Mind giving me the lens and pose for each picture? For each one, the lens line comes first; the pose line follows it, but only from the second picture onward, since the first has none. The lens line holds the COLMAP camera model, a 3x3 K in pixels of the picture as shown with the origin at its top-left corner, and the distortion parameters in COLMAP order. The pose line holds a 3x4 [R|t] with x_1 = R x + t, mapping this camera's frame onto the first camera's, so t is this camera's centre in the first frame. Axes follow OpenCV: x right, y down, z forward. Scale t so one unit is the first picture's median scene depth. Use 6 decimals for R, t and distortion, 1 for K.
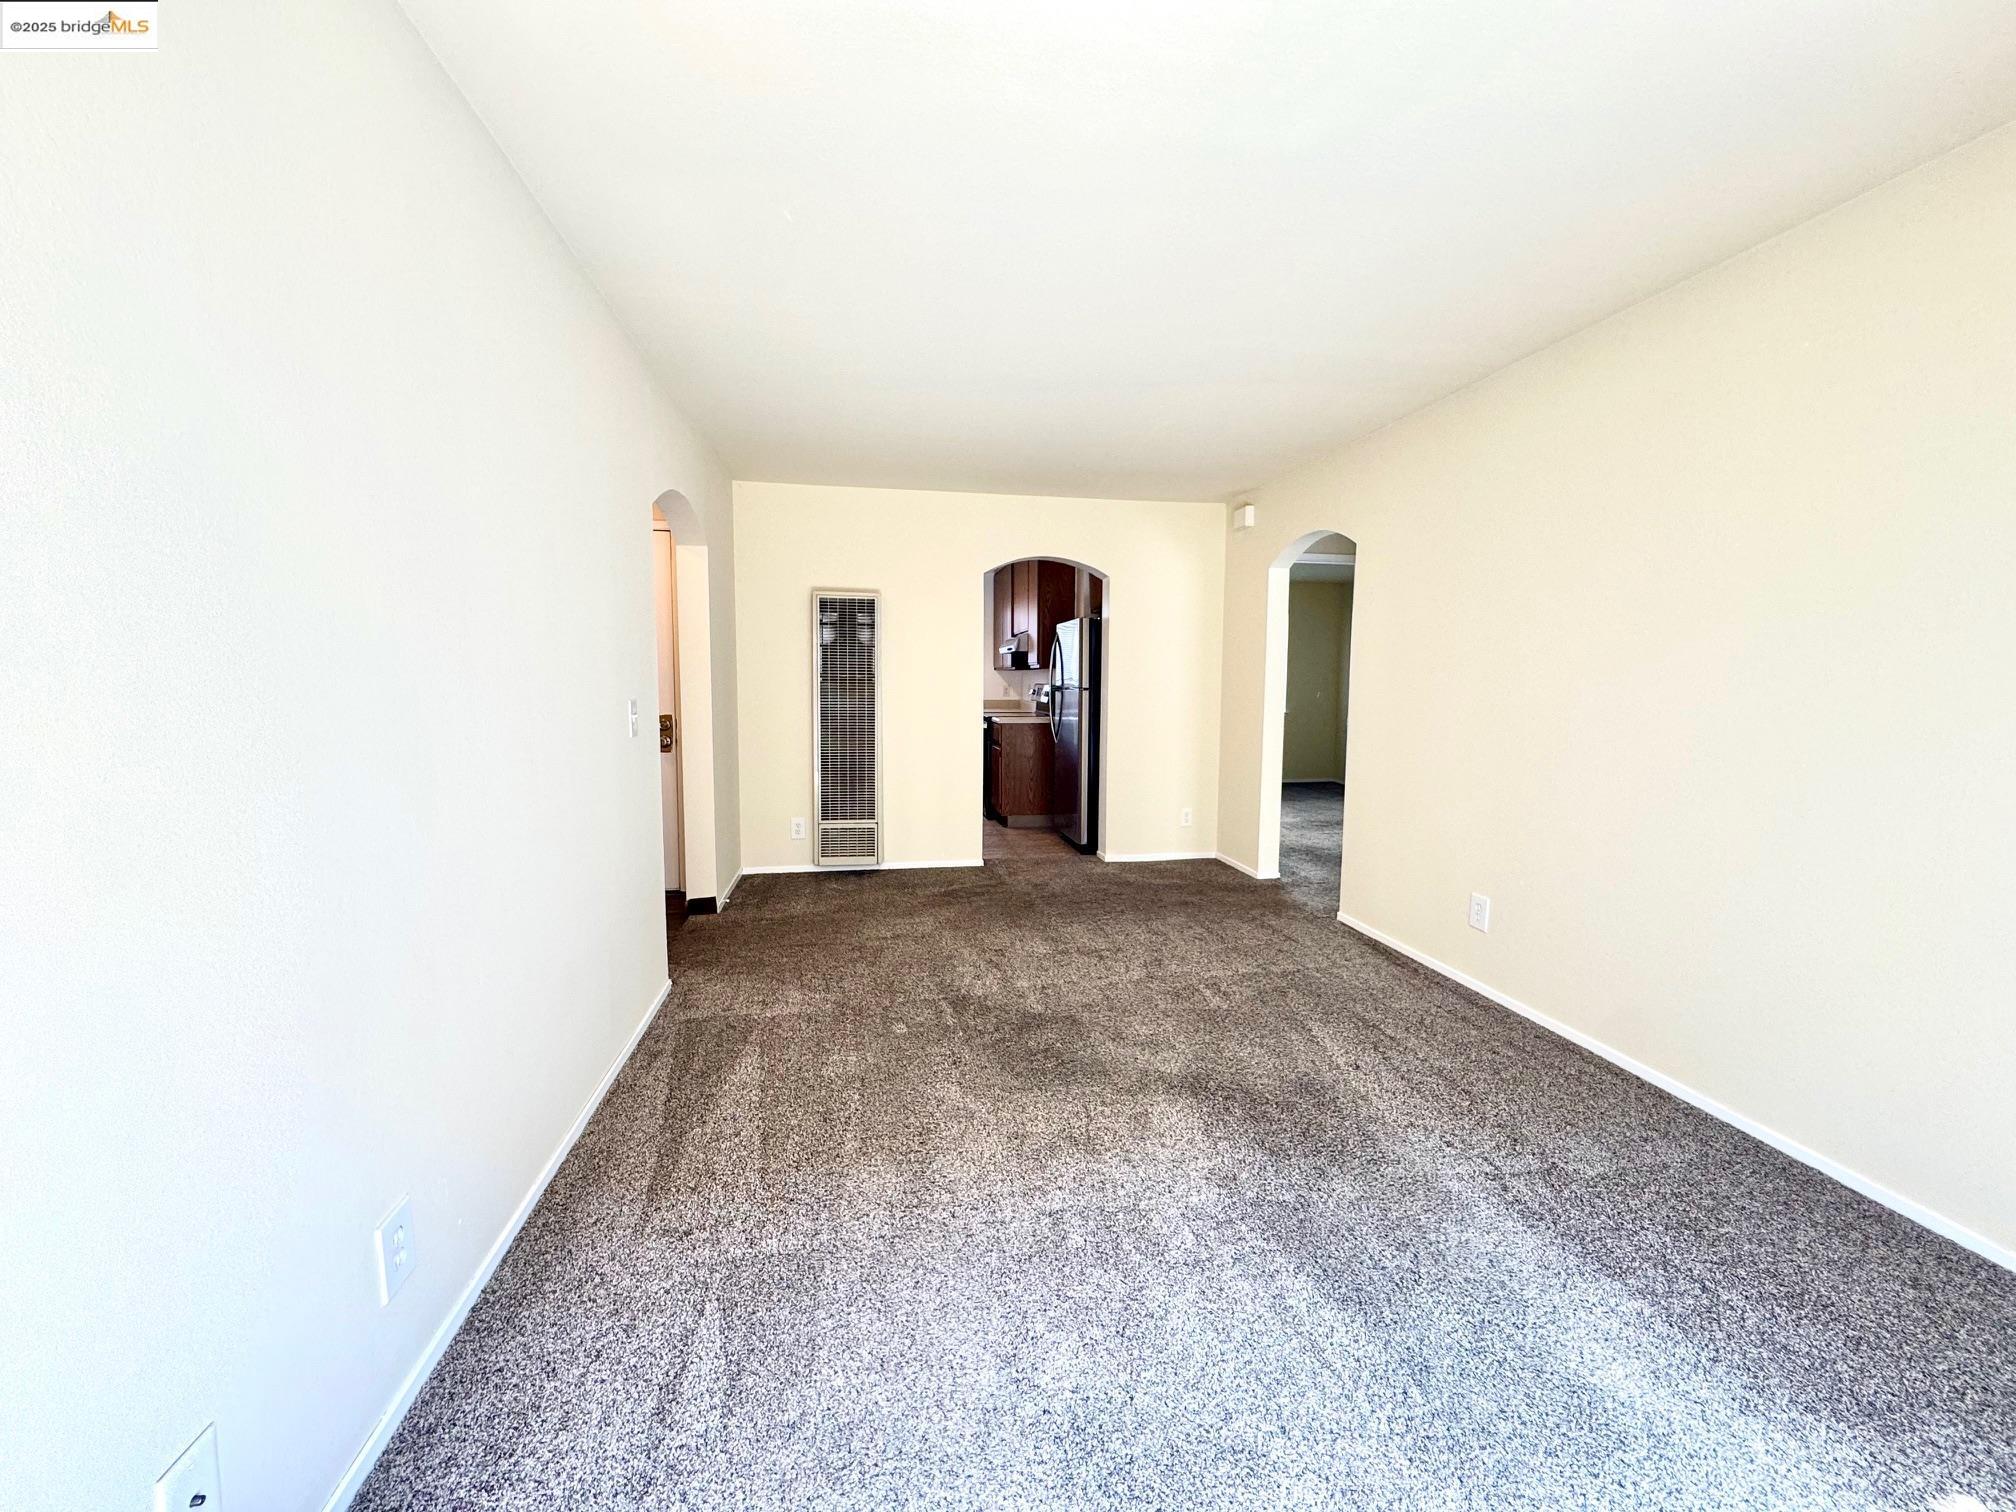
lens RADIAL K [[812.5, 0, 1010.2], [0, 812.5, 751.4], [0, 0, 1]] dist [0.000210, 0.000297]
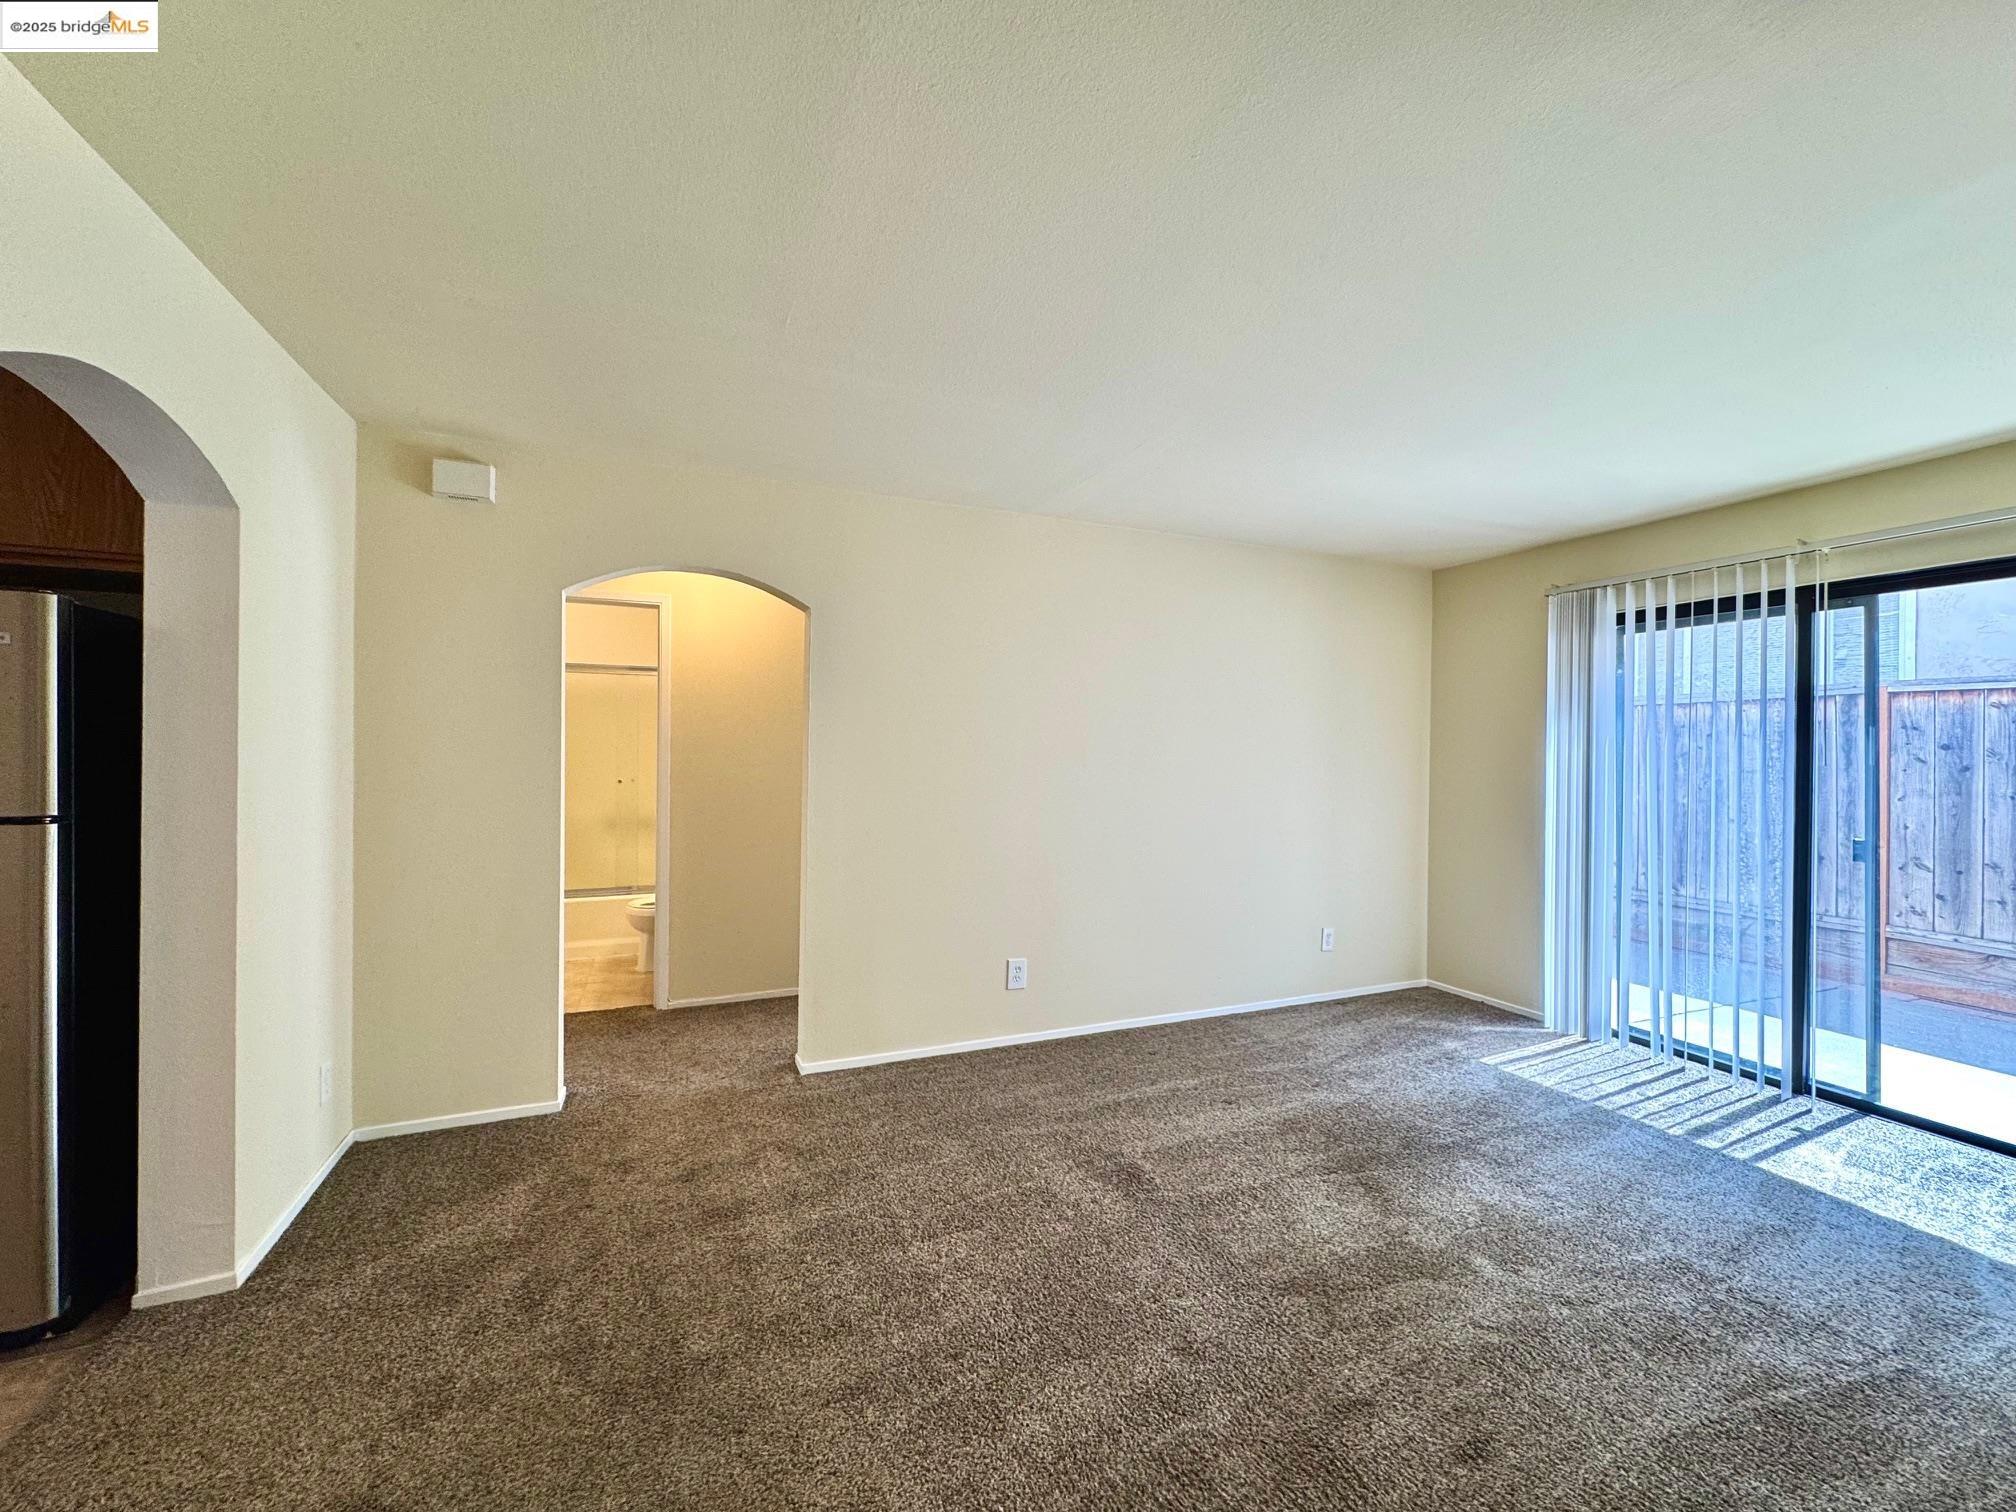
lens RADIAL K [[810.6, 0, 1008.0], [0, 810.6, 756.0], [0, 0, 1]] dist [-0.000292, 0.000028]
pose [[-0.216419, -0.013579, 0.976206, -0.422688], [0.084646, 0.995877, 0.032618, -0.114828], [-0.972624, 0.089691, -0.214377, 1.004626]]
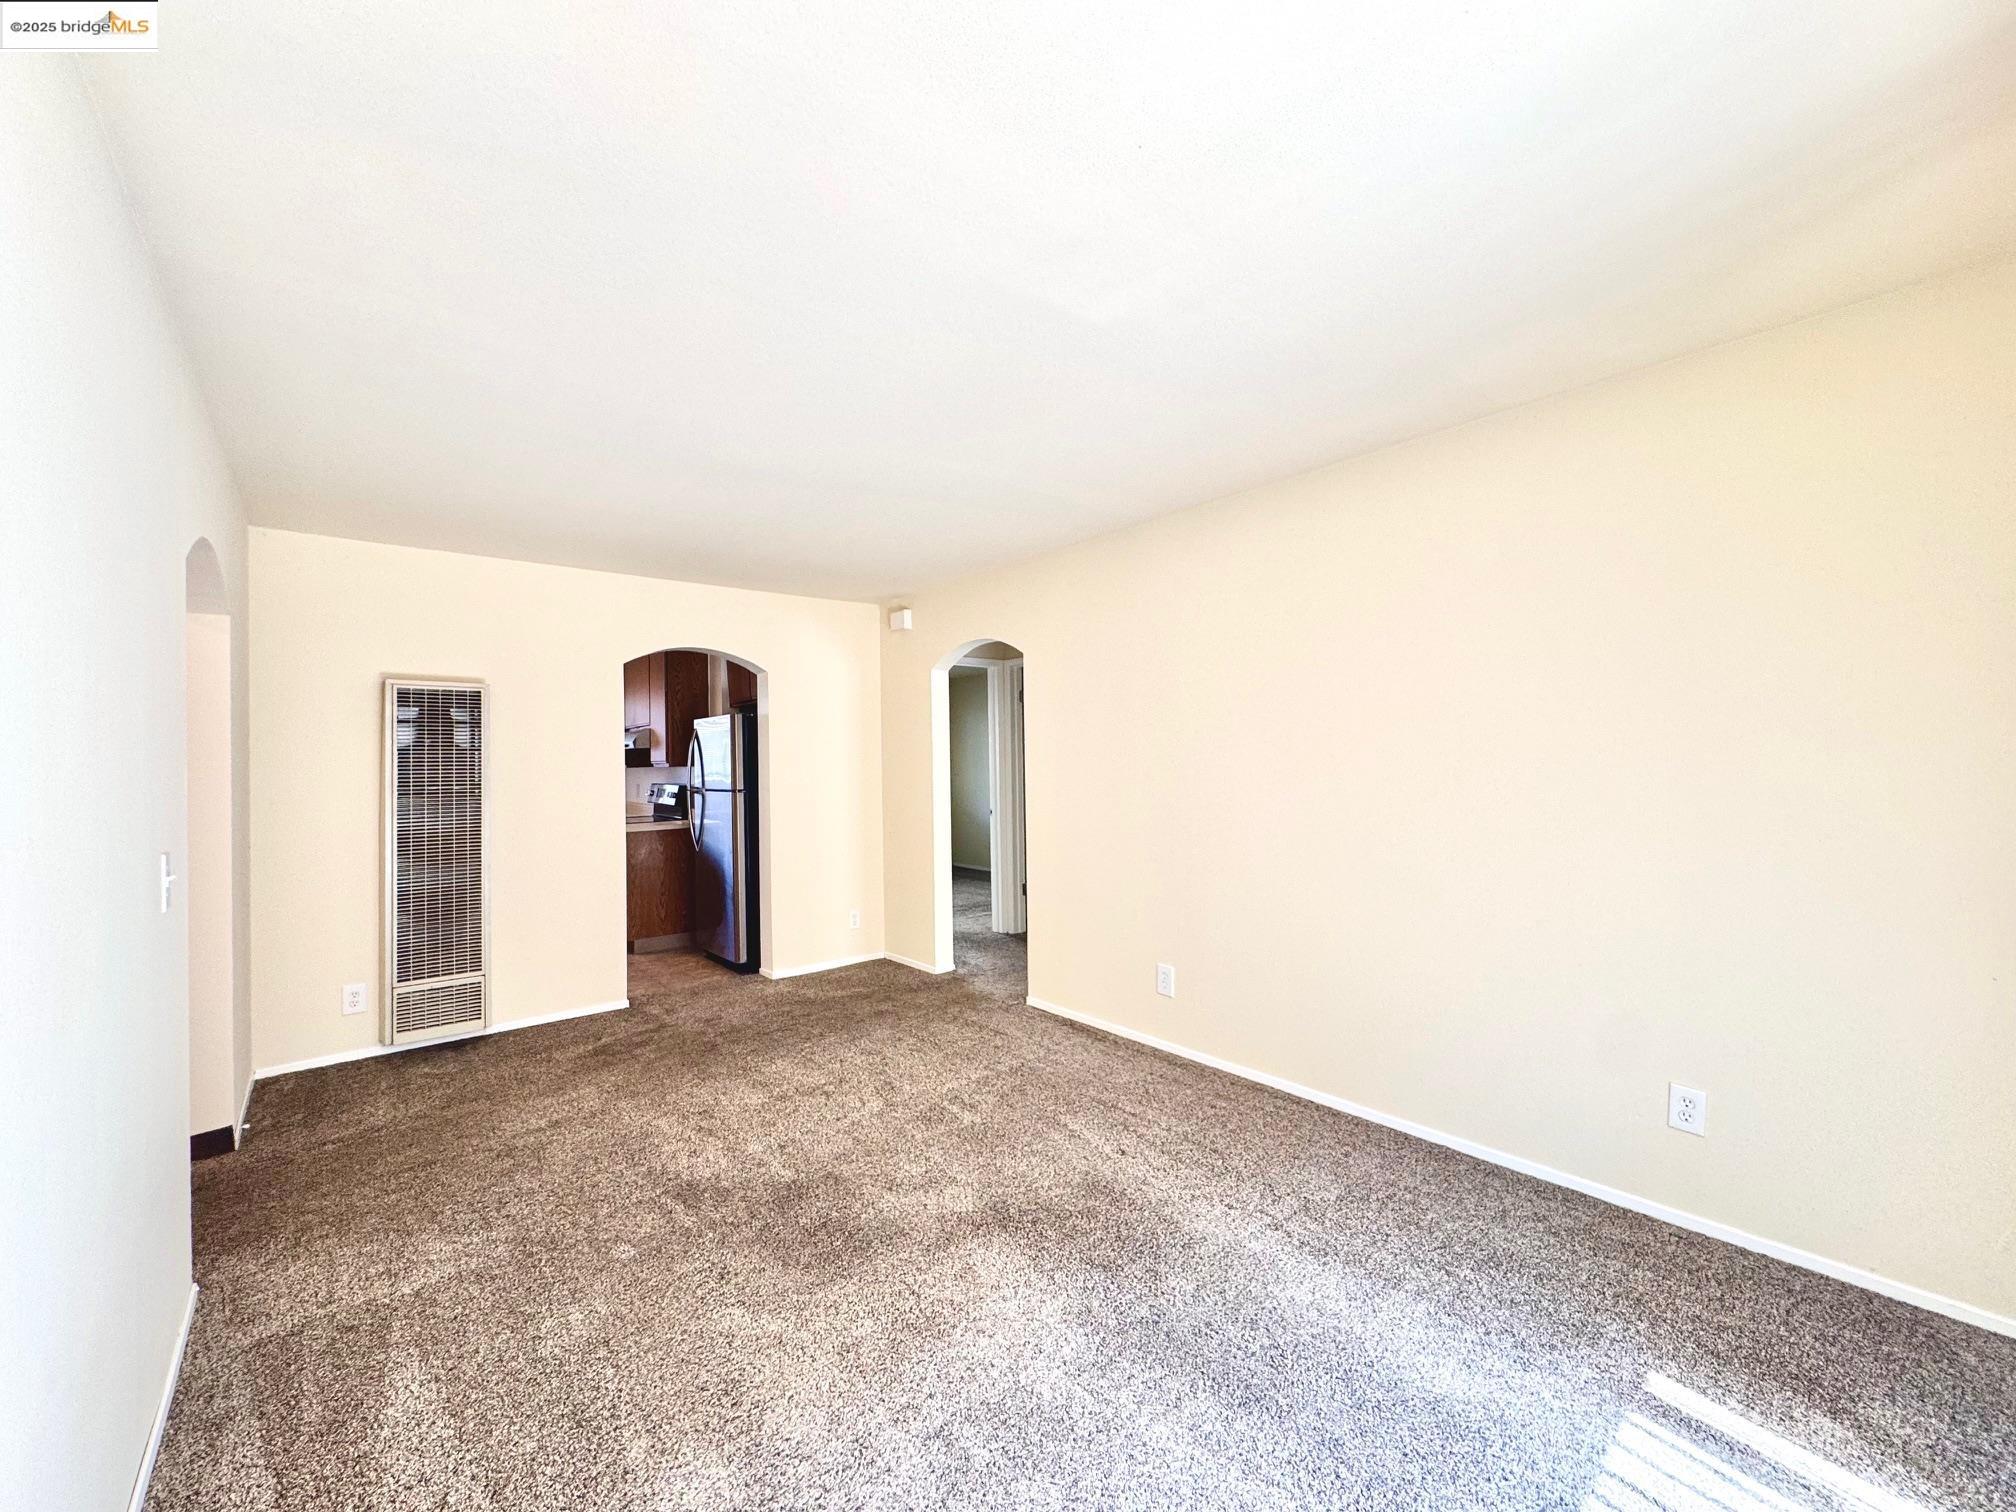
lens RADIAL K [[814.3, 0, 1008.3], [0, 814.3, 750.8], [0, 0, 1]] dist [-0.002796, 0.000886]
pose [[0.867788, -0.015123, 0.496704, -0.143096], [0.067382, 0.993886, -0.087462, -0.029712], [-0.492344, 0.109368, 0.863502, 0.072474]]
